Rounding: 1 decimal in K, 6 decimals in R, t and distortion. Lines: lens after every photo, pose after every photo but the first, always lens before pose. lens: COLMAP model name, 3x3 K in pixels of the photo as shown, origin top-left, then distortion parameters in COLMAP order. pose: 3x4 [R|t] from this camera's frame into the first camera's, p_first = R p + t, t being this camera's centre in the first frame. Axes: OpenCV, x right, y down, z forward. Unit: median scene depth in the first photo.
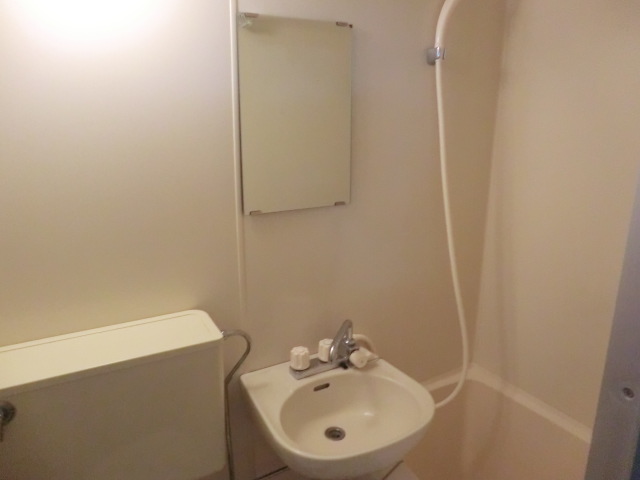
lens RADIAL K [[468.5, 0, 320.0], [0, 468.5, 240.0], [0, 0, 1]] dist [-0.109661, 0.117450]
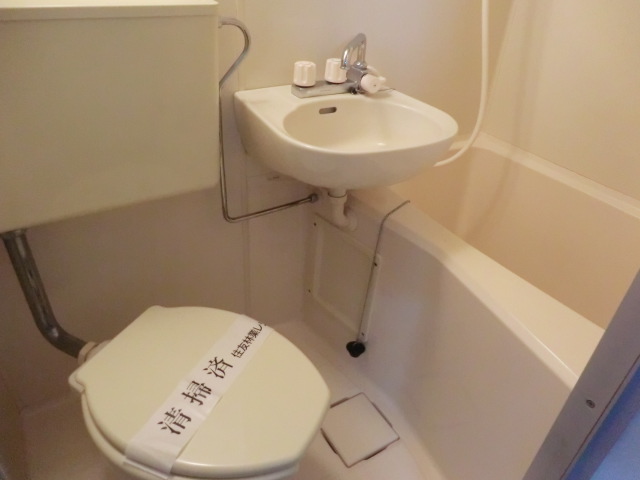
lens RADIAL K [[468.5, 0, 320.0], [0, 468.5, 240.0], [0, 0, 1]] dist [-0.109661, 0.117450]
pose [[0.997846, 0.029584, 0.058552, -0.054504], [-0.046921, 0.945627, 0.321850, 0.261858], [-0.045847, -0.323904, 0.944978, 0.090126]]
